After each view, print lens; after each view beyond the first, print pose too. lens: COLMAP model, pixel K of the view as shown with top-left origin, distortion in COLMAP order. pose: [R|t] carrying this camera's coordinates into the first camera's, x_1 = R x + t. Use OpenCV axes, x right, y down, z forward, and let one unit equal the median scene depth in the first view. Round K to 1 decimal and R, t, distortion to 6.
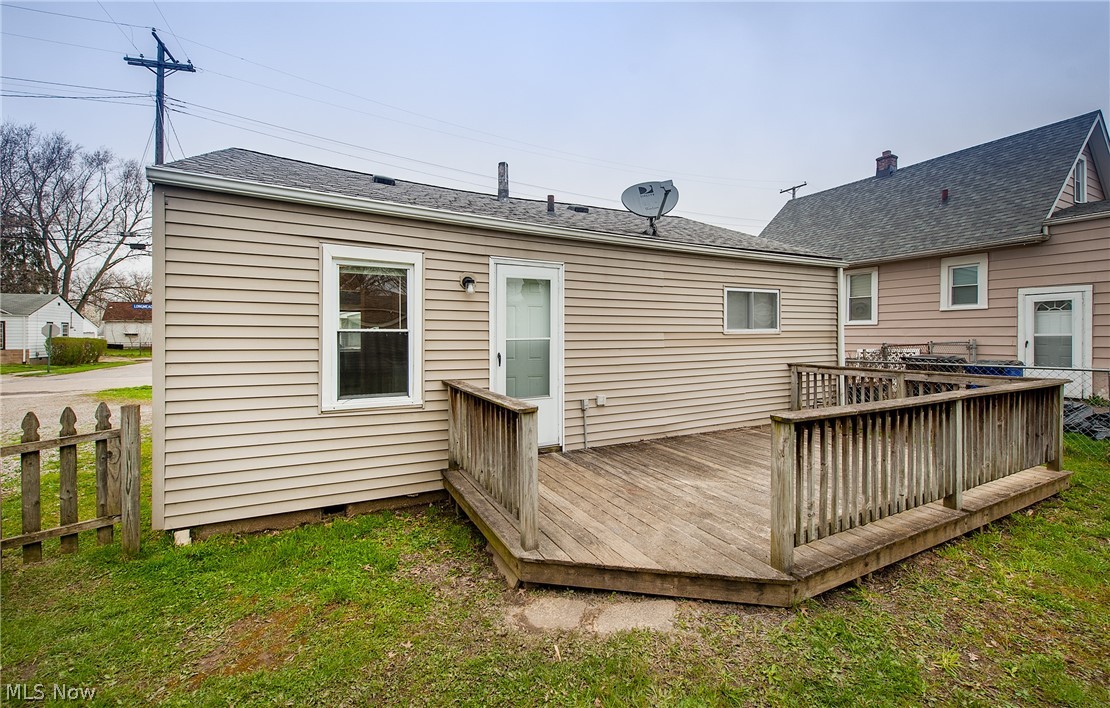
lens RADIAL K [[452.5, 0, 556.5], [0, 452.5, 336.8], [0, 0, 1]] dist [0.000550, -0.000045]
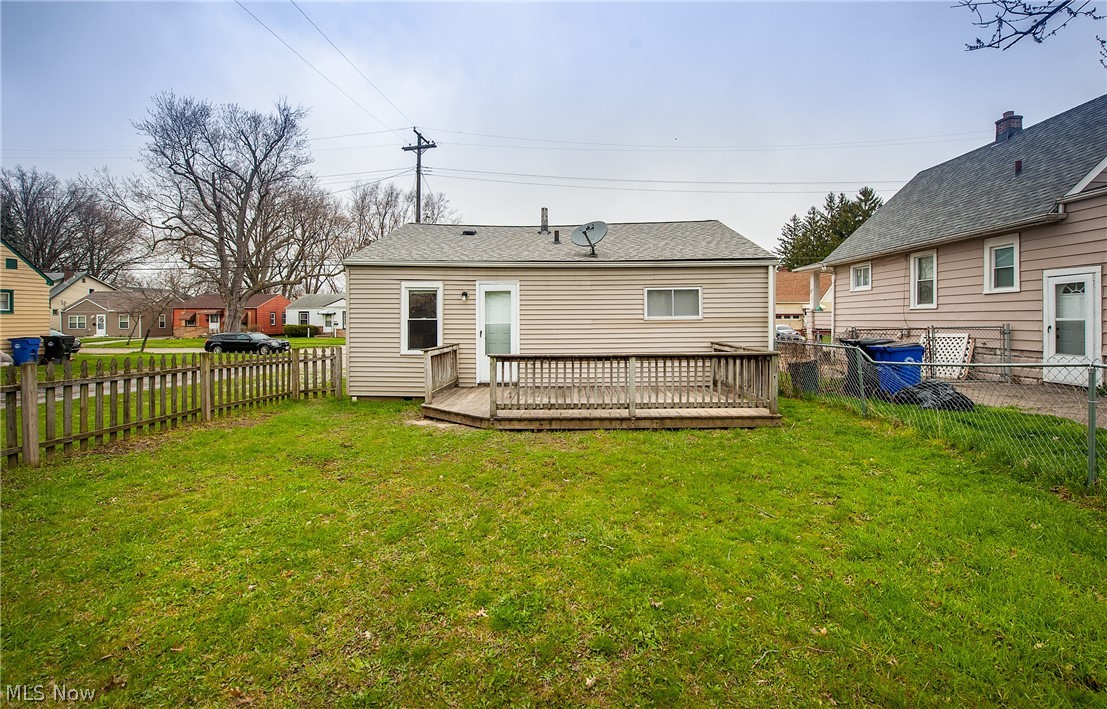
lens RADIAL K [[460.8, 0, 558.1], [0, 460.8, 319.8], [0, 0, 1]] dist [-0.027729, -0.000167]
pose [[0.876127, -0.001263, -0.482079, 0.641053], [0.001288, 0.999999, -0.000279, -0.005170], [0.482079, -0.000376, 0.876128, -0.325805]]
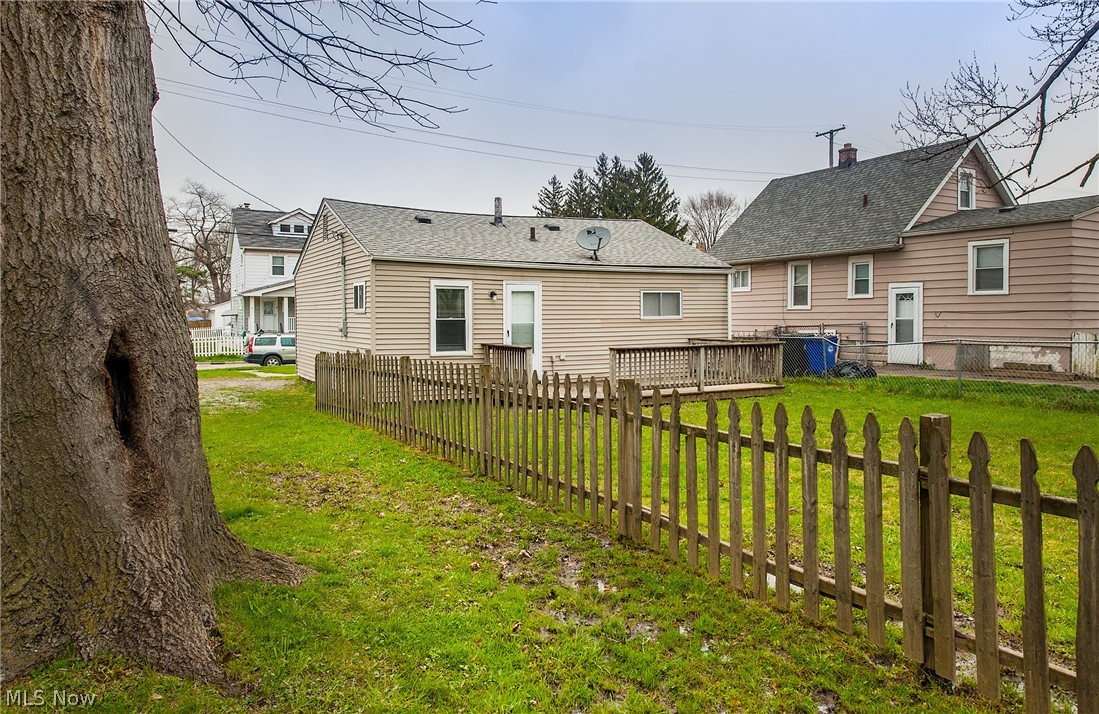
lens RADIAL K [[750.4, 0, 549.8], [0, 750.4, 330.8], [0, 0, 1]] dist [0.020600, -0.000713]
pose [[0.999725, -0.002901, 0.023270, -0.013570], [0.002497, 0.999846, 0.017376, -0.009995], [-0.023317, -0.017313, 0.999578, -1.278144]]
